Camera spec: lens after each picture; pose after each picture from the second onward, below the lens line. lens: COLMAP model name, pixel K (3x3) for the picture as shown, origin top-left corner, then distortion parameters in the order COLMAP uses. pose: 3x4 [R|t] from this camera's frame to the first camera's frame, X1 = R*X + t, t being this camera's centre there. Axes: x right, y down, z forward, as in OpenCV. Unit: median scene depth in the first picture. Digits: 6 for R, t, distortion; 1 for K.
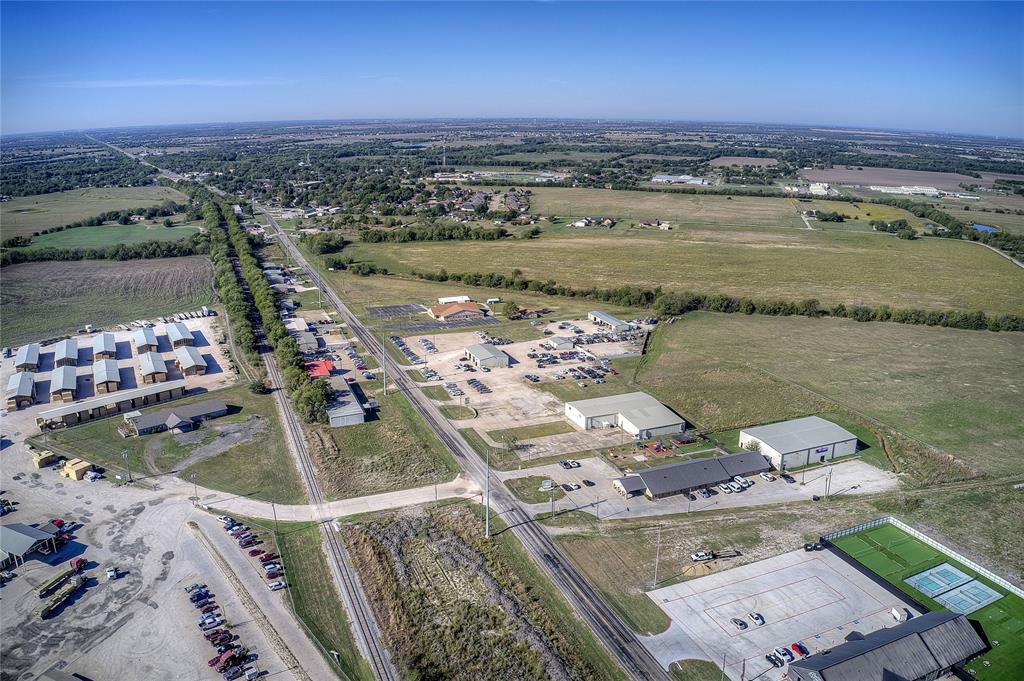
lens RADIAL K [[802.8, 0, 506.7], [0, 802.8, 341.3], [0, 0, 1]] dist [-0.187056, 0.034290]
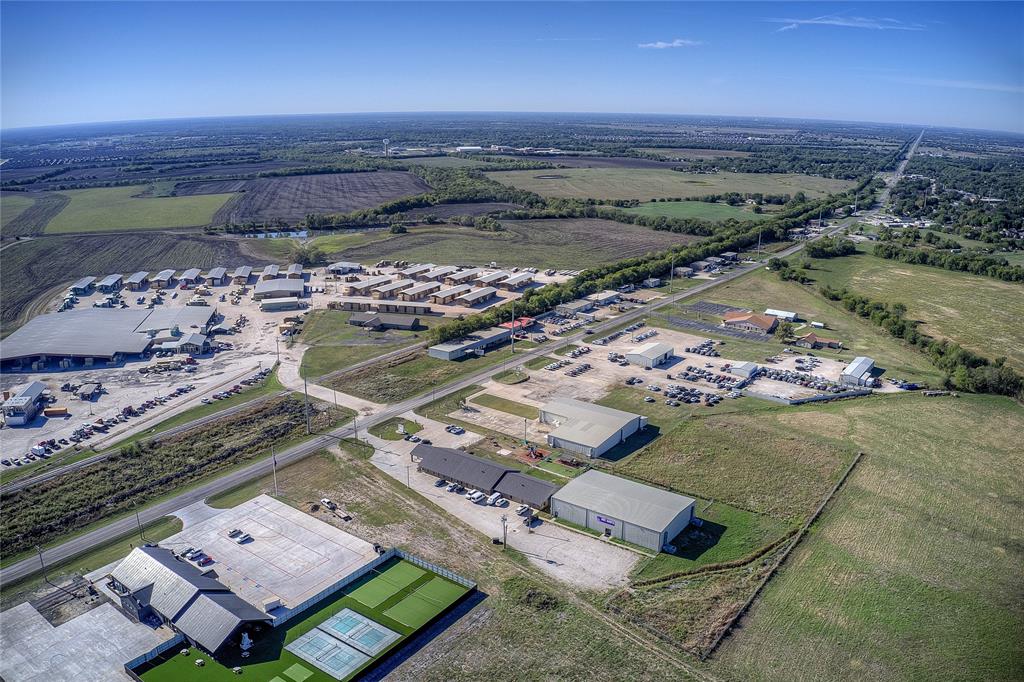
lens RADIAL K [[802.8, 0, 506.7], [0, 802.8, 341.8], [0, 0, 1]] dist [-0.187056, 0.034290]
pose [[0.524220, 0.241120, -0.816734, 0.705909], [-0.237156, 0.962472, 0.131928, -0.088275], [0.817894, 0.124534, 0.561731, 0.309416]]
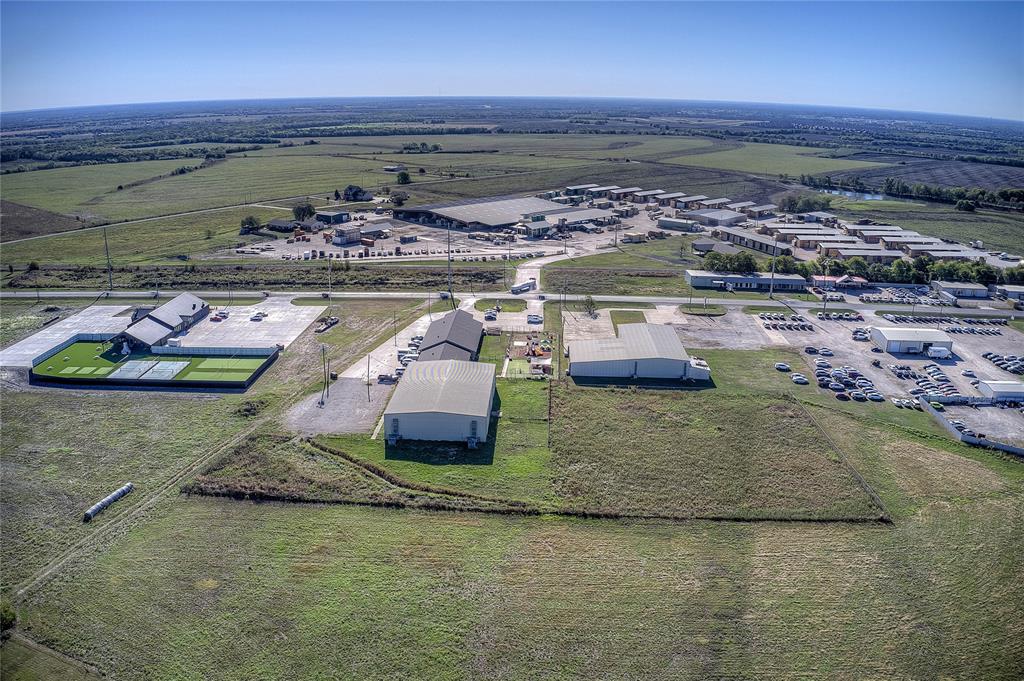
lens RADIAL K [[802.8, 0, 506.7], [0, 802.8, 341.3], [0, 0, 1]] dist [-0.187056, 0.034290]
pose [[-0.416004, 0.268597, -0.868790, 0.706679], [-0.260523, 0.880135, 0.396850, -0.154584], [0.871245, 0.391431, -0.296164, 0.922775]]
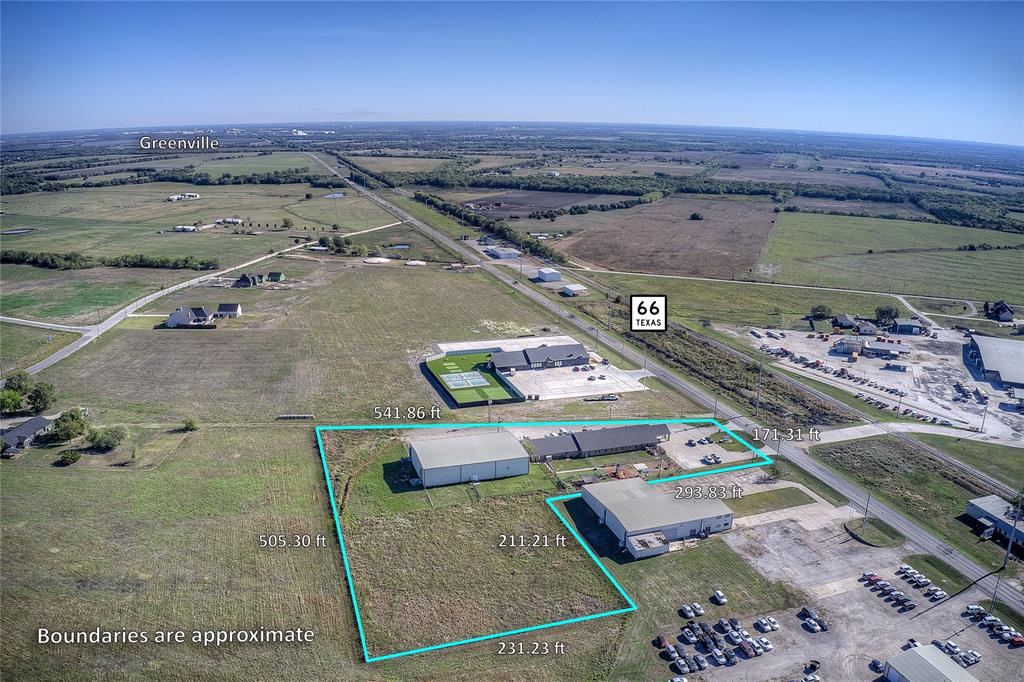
lens RADIAL K [[802.8, 0, 506.7], [0, 802.8, 341.8], [0, 0, 1]] dist [-0.187056, 0.034290]
pose [[-0.997225, -0.030936, 0.067715, 0.199998], [0.009513, 0.849164, 0.528044, -0.370417], [-0.073836, 0.527223, -0.846513, 1.297183]]
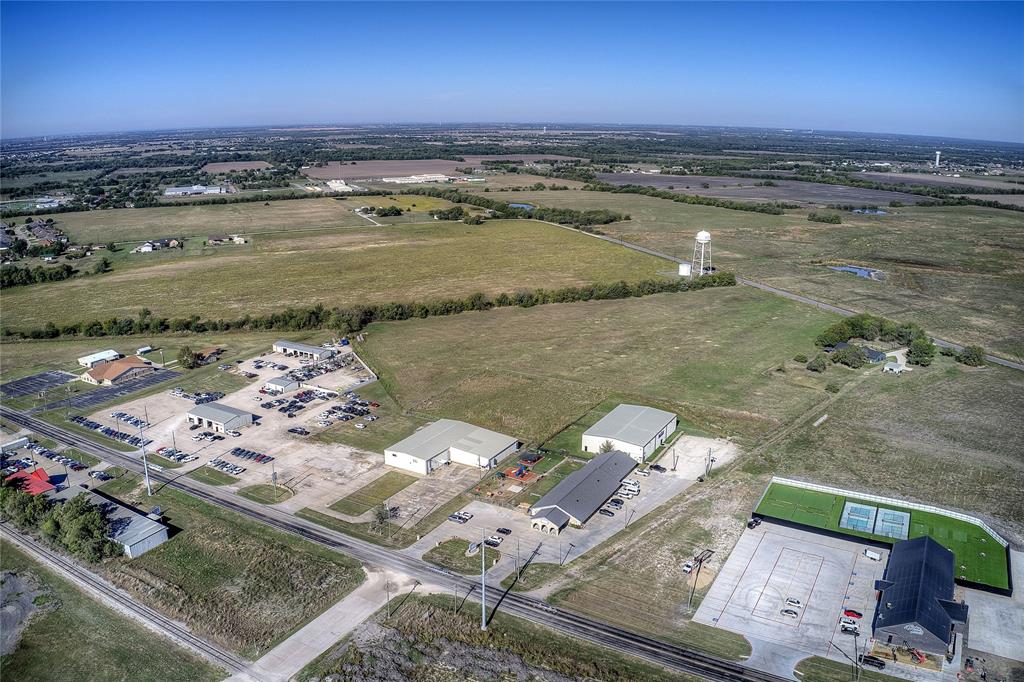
lens RADIAL K [[802.8, 0, 506.7], [0, 802.8, 341.8], [0, 0, 1]] dist [-0.187056, 0.034290]
pose [[0.787118, -0.166909, 0.593790, -0.263533], [0.168699, 0.984240, 0.053036, -0.051981], [-0.593284, 0.058426, 0.802870, 0.188419]]
